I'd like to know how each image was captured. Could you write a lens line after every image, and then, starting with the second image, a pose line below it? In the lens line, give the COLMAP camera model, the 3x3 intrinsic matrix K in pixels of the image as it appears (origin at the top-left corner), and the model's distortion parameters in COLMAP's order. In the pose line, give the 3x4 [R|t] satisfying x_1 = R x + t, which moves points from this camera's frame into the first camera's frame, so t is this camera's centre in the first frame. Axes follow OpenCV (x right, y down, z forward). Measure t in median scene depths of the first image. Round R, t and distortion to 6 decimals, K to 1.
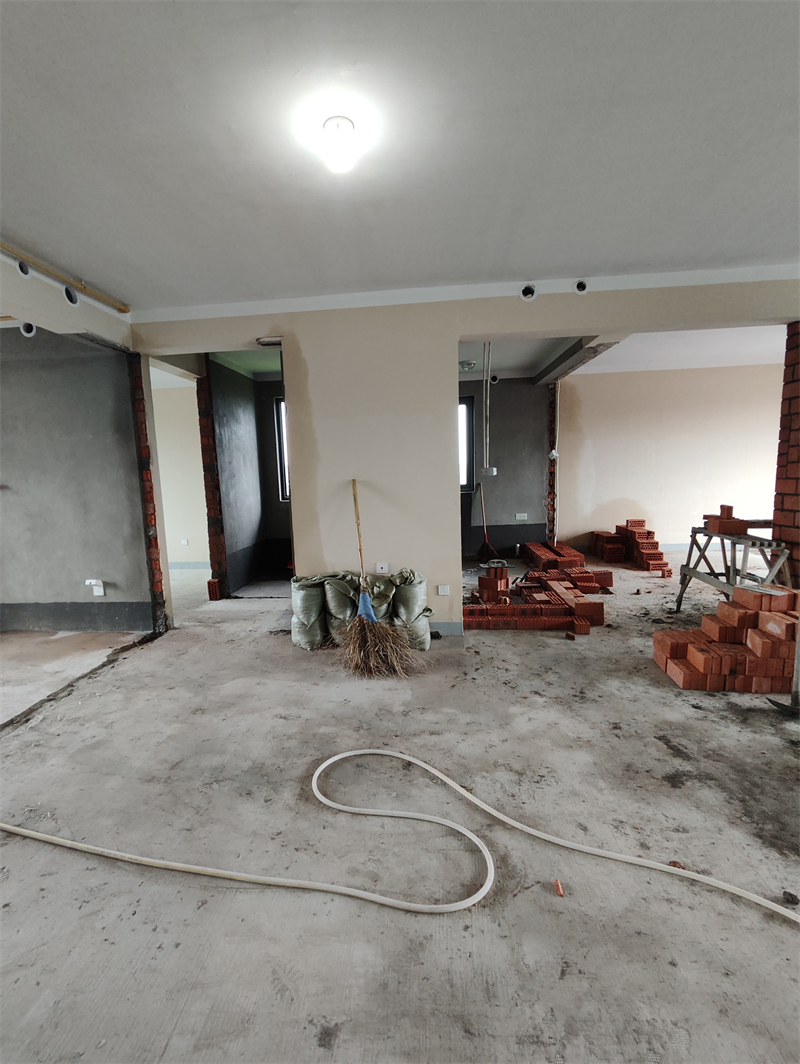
lens RADIAL K [[486.3, 0, 384.9], [0, 486.3, 534.1], [0, 0, 1]] dist [-0.007532, 0.010447]
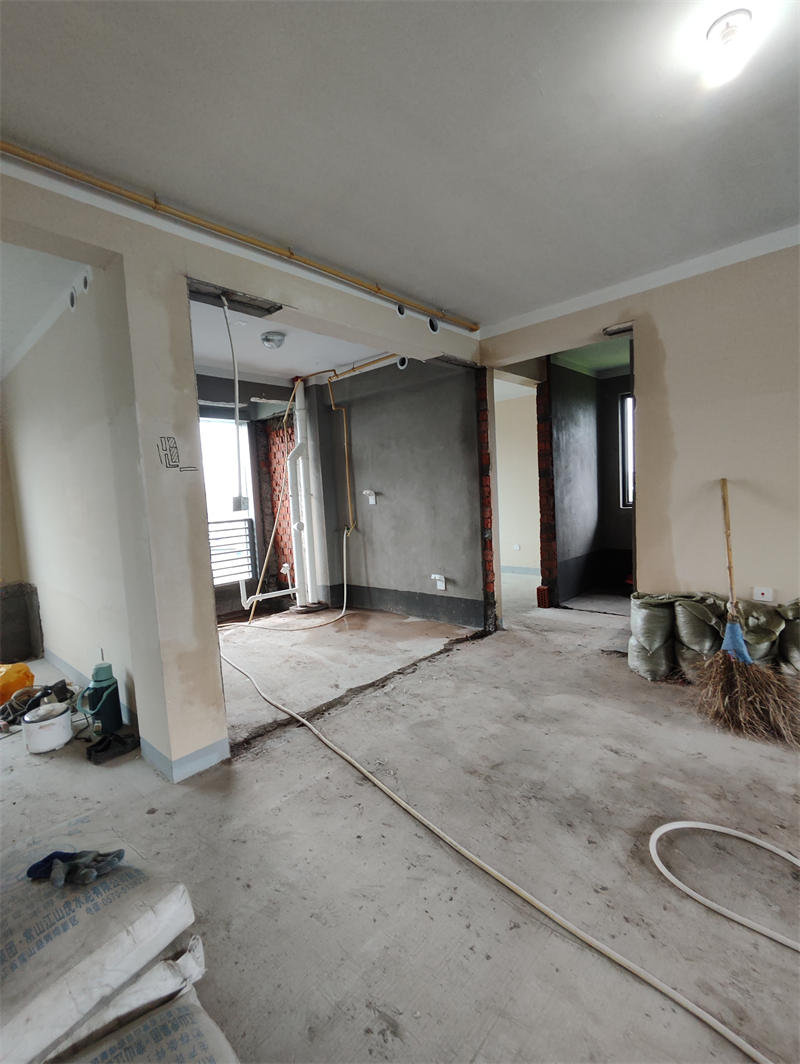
lens RADIAL K [[486.3, 0, 384.9], [0, 486.3, 534.1], [0, 0, 1]] dist [-0.007532, 0.010447]
pose [[0.790366, 0.041156, -0.611252, -0.013860], [-0.052891, 0.998600, -0.001152, 0.008782], [0.610348, 0.033240, 0.791436, 0.035959]]
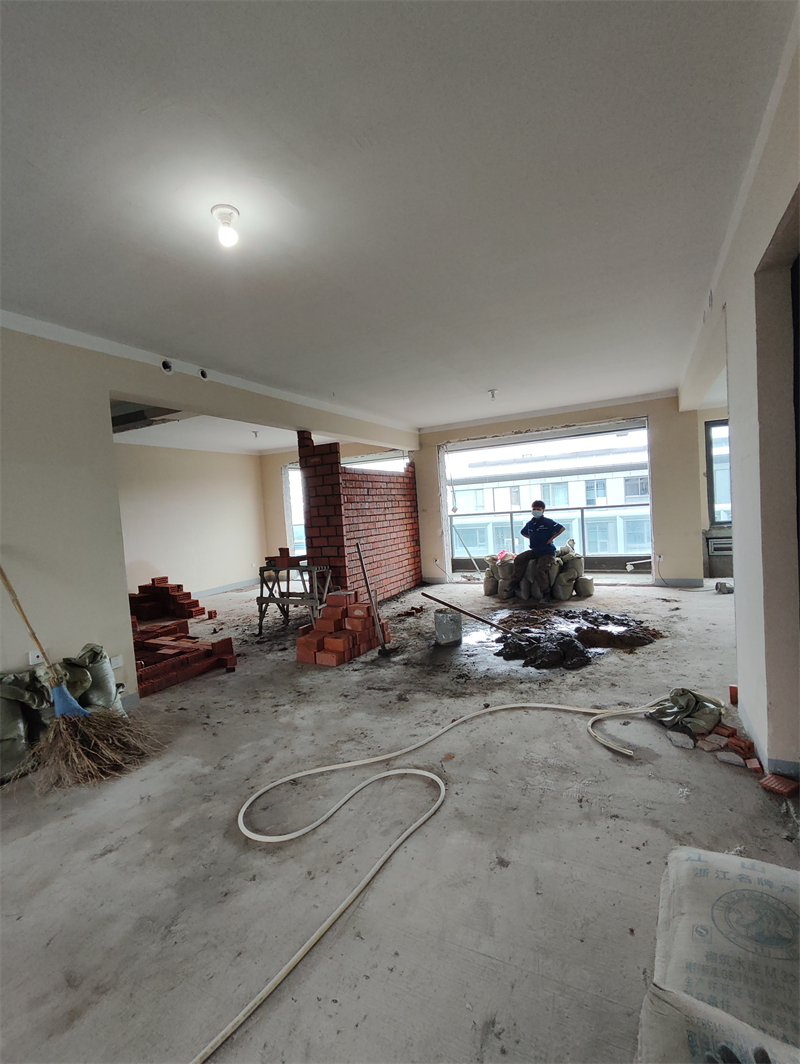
lens RADIAL K [[486.3, 0, 384.9], [0, 486.3, 534.1], [0, 0, 1]] dist [-0.007532, 0.010447]
pose [[0.386036, -0.038130, 0.921695, -0.555130], [0.176595, 0.983721, -0.033267, 0.001373], [-0.905423, 0.175609, 0.386485, 0.193857]]
